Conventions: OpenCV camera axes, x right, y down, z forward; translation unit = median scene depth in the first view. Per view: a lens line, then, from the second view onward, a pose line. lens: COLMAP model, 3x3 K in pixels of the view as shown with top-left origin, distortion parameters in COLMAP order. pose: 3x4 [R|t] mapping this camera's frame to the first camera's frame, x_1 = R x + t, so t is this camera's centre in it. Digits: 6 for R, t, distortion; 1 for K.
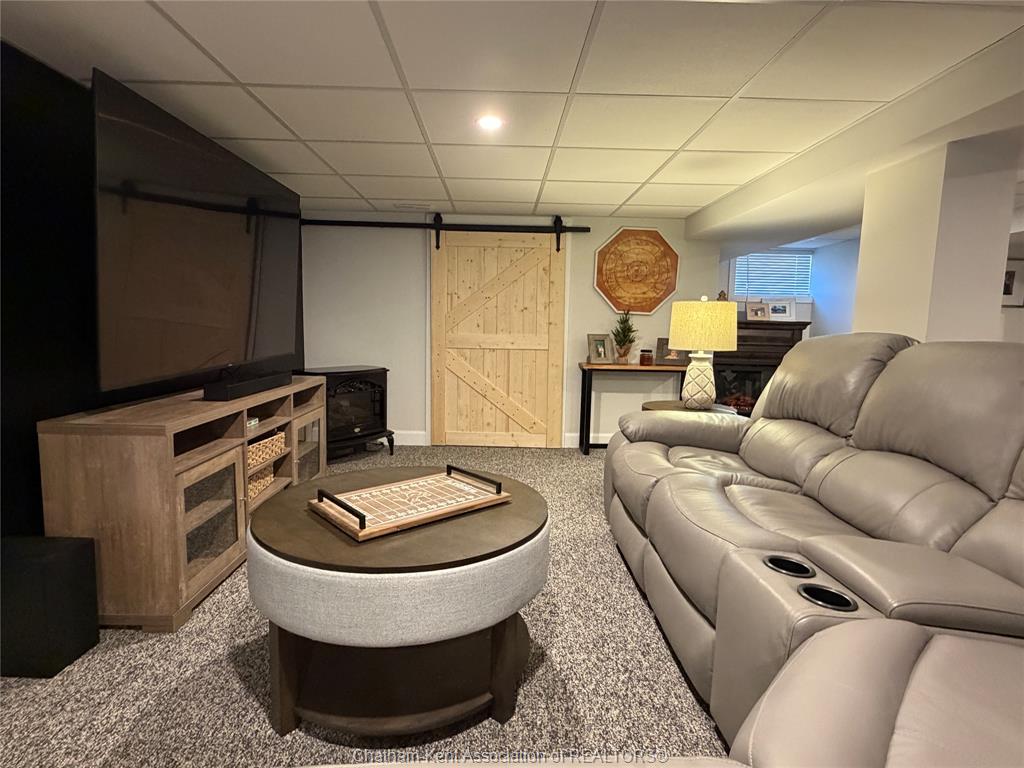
lens RADIAL K [[537.5, 0, 512.0], [0, 537.5, 384.0], [0, 0, 1]] dist [0.000794, 0.000839]
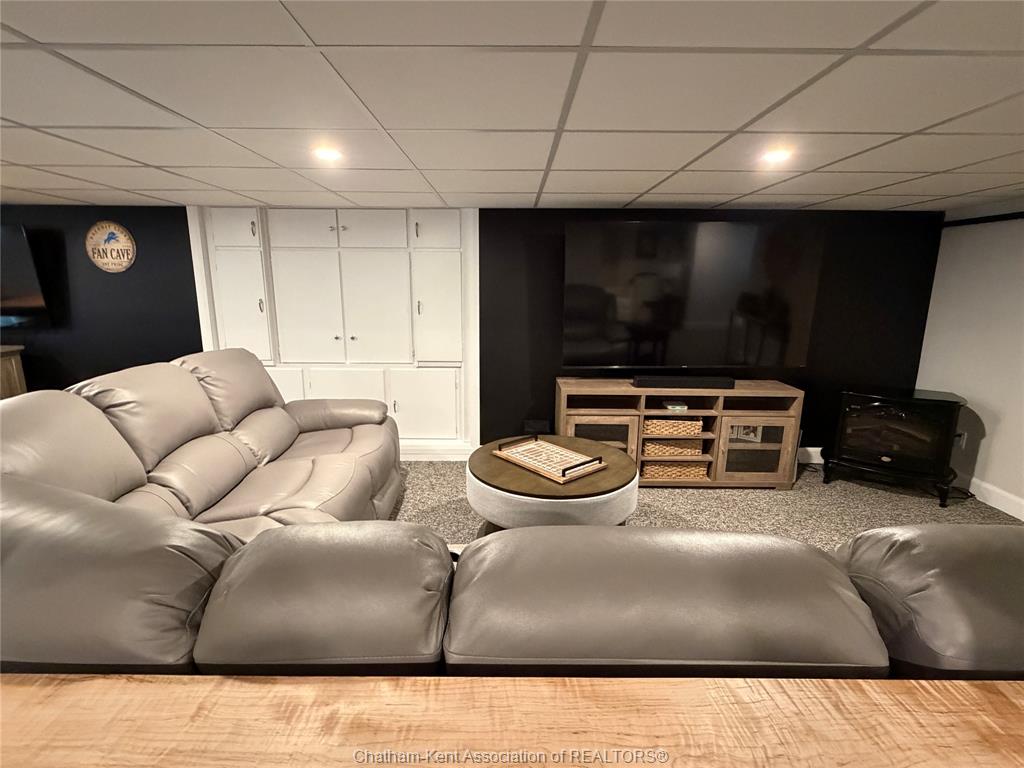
lens RADIAL K [[508.0, 0, 512.0], [0, 508.0, 384.0], [0, 0, 1]] dist [-0.001474, -0.000324]
pose [[-0.006677, 0.172361, -0.985011, 0.507193], [-0.127329, 0.976869, 0.171799, -0.099281], [0.991838, 0.126568, 0.015423, 0.332769]]
